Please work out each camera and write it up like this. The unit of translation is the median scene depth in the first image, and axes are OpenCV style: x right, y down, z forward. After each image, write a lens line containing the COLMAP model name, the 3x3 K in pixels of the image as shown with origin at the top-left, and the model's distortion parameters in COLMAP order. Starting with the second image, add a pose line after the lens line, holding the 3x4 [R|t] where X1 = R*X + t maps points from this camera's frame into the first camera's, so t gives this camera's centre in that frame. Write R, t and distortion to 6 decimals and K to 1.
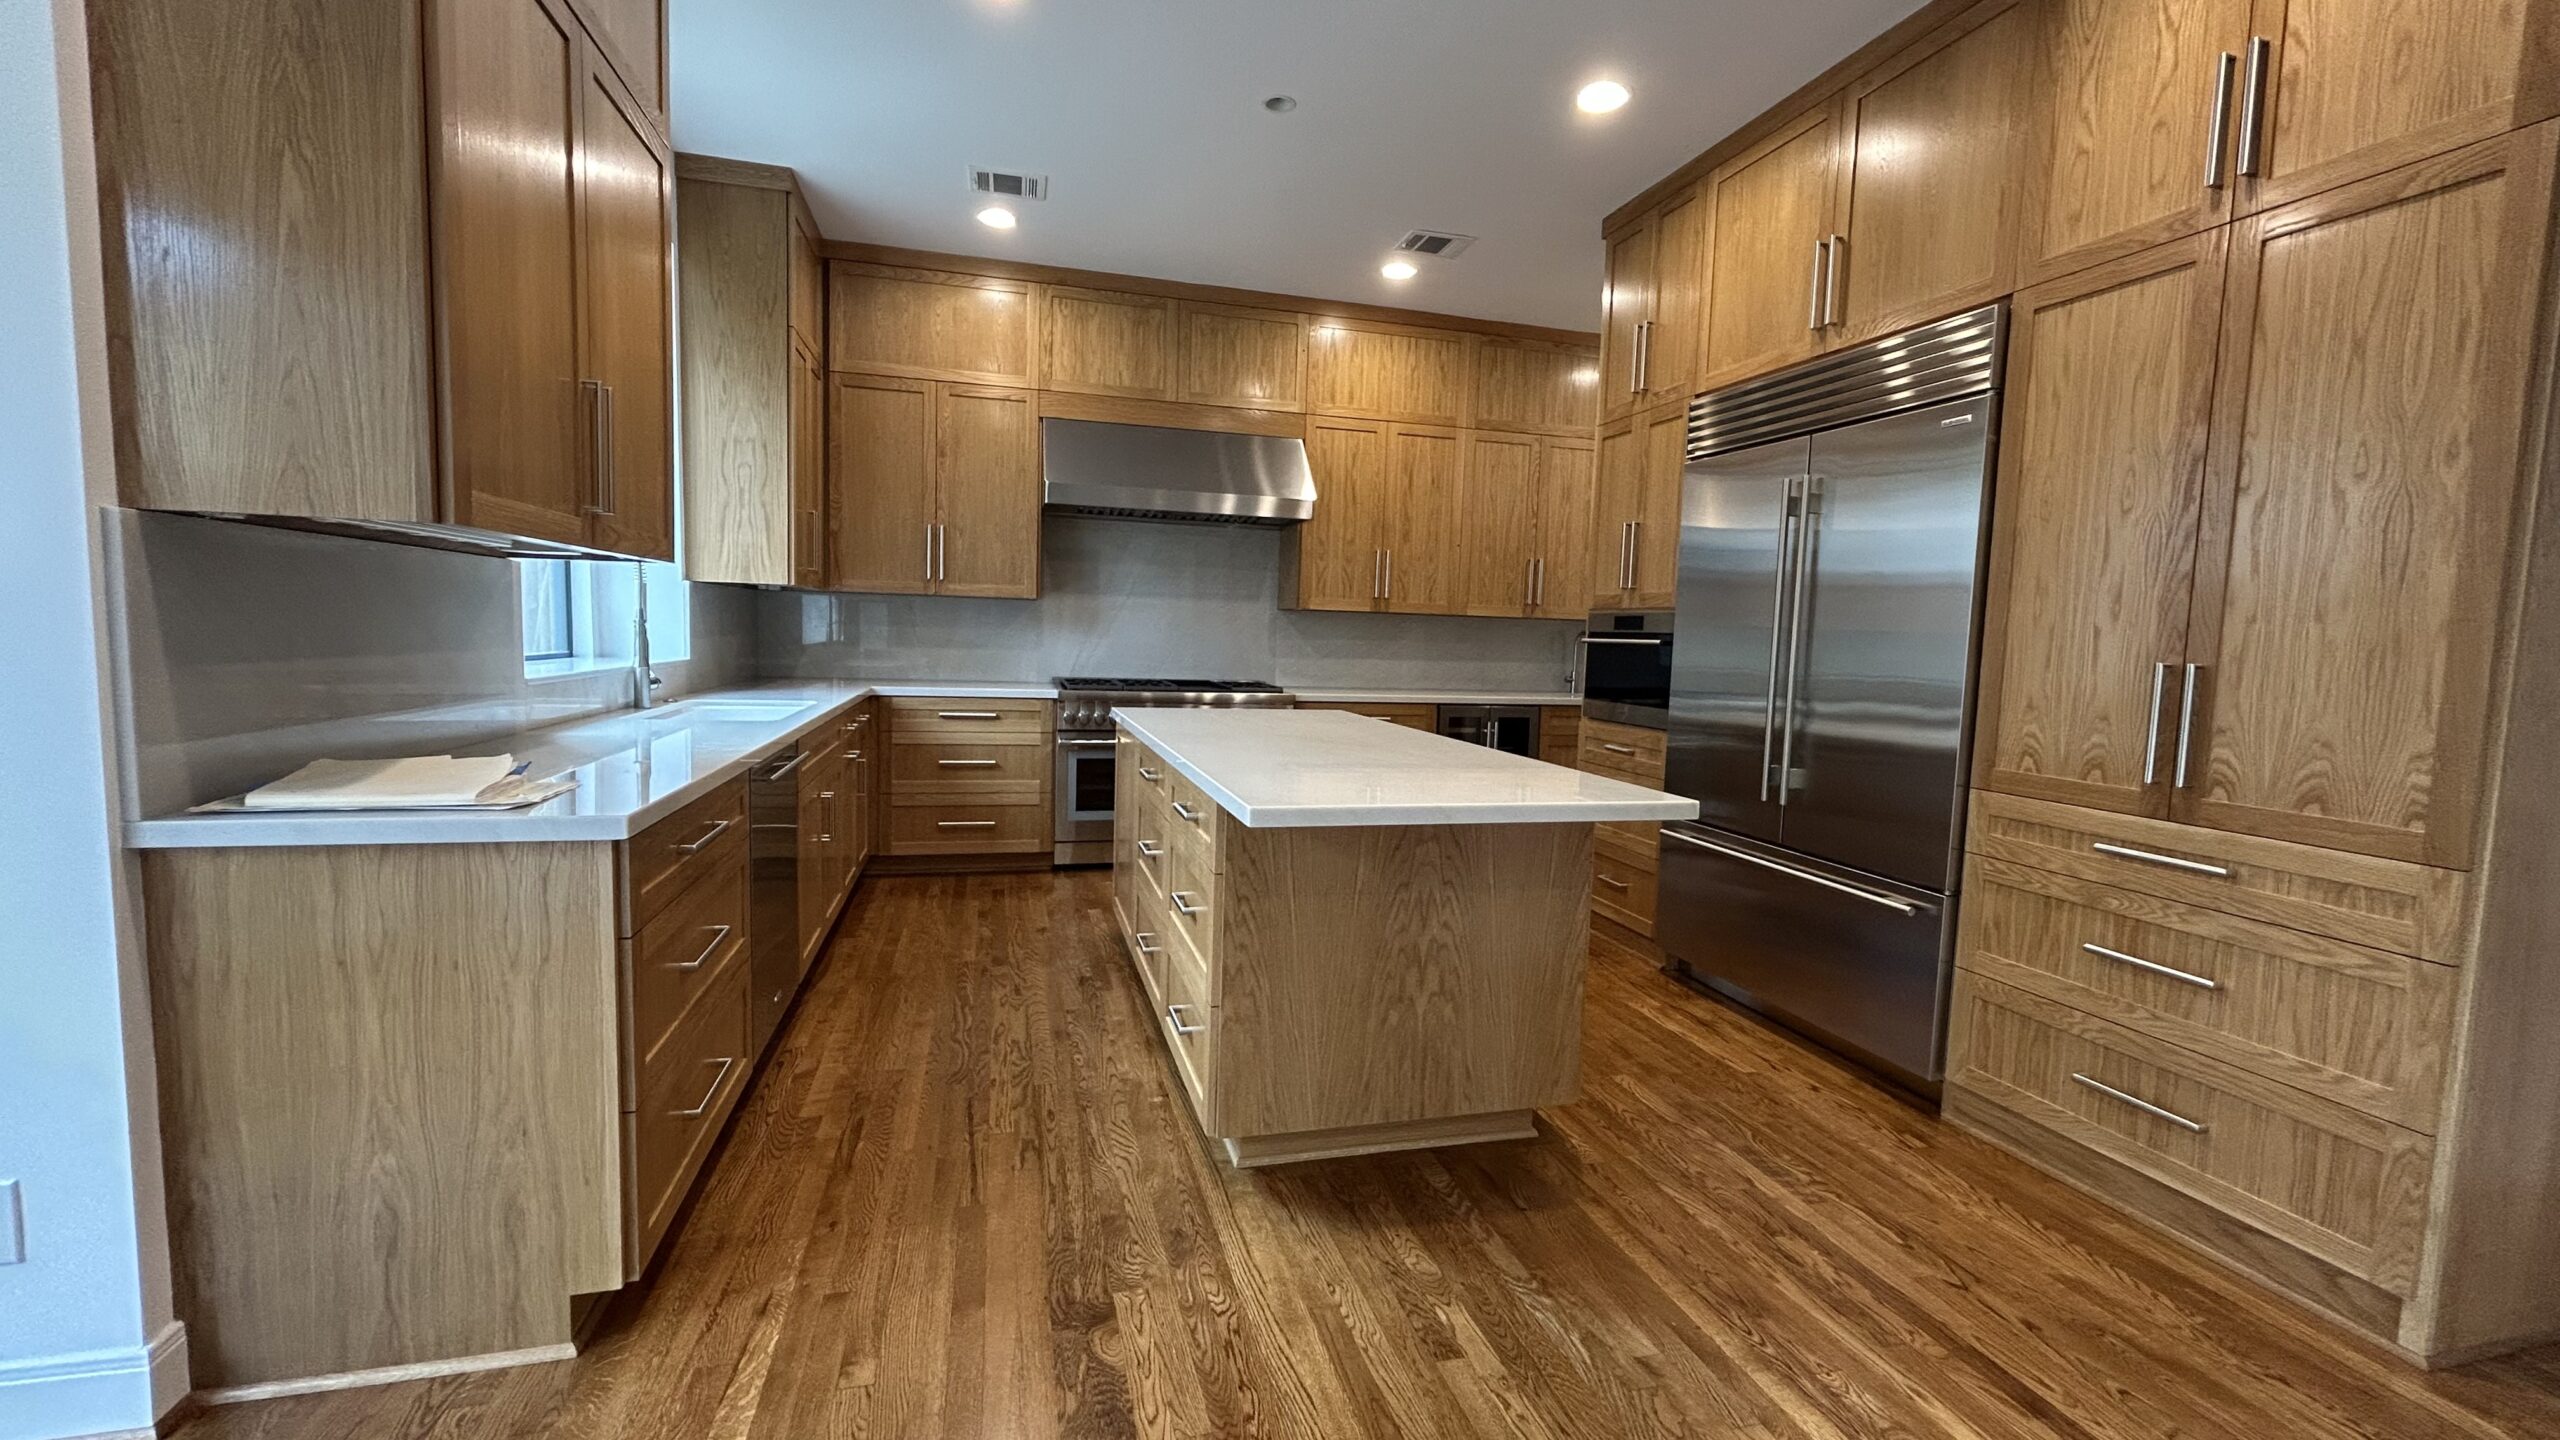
lens RADIAL K [[1037.8, 0, 1272.6], [0, 1037.8, 725.3], [0, 0, 1]] dist [0.000818, -0.000091]
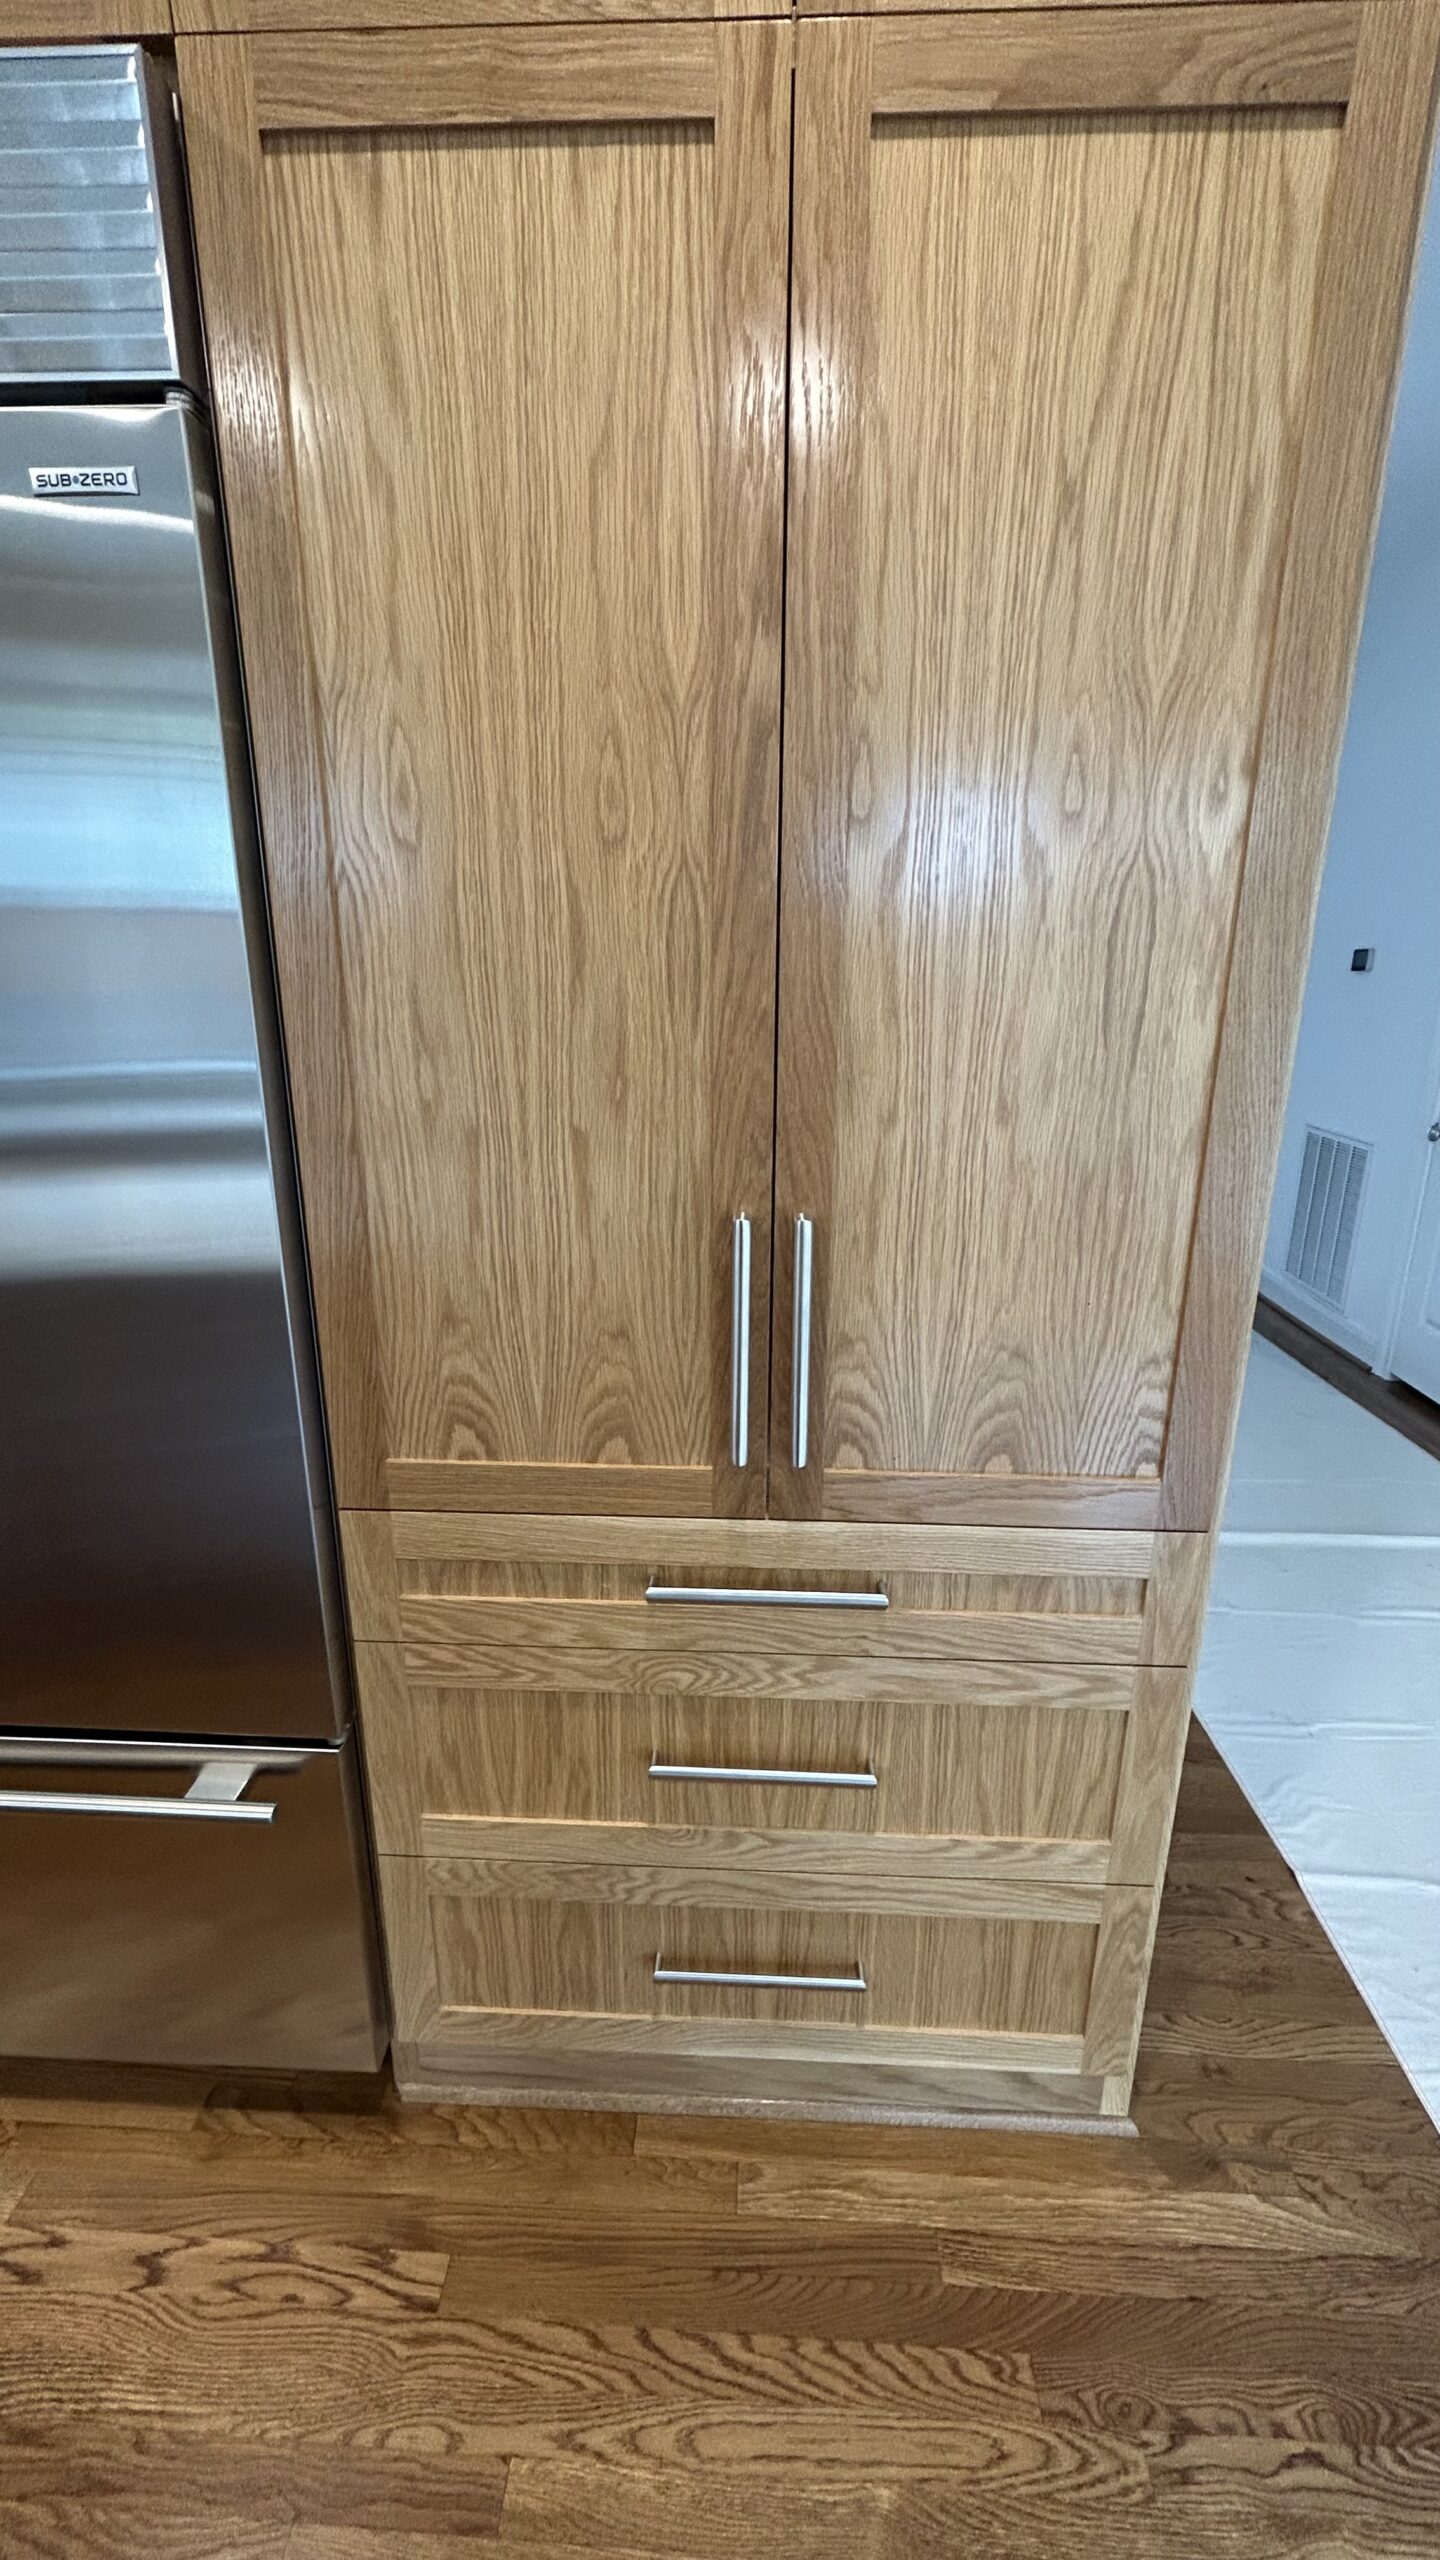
lens RADIAL K [[1037.8, 0, 726.2], [0, 1037.8, 1283.3], [0, 0, 1]] dist [0.000818, -0.000091]
pose [[0.301528, -0.293306, 0.907222, 0.407515], [0.089266, 0.956013, 0.279411, -0.148146], [-0.949269, -0.003266, 0.314447, 0.805682]]
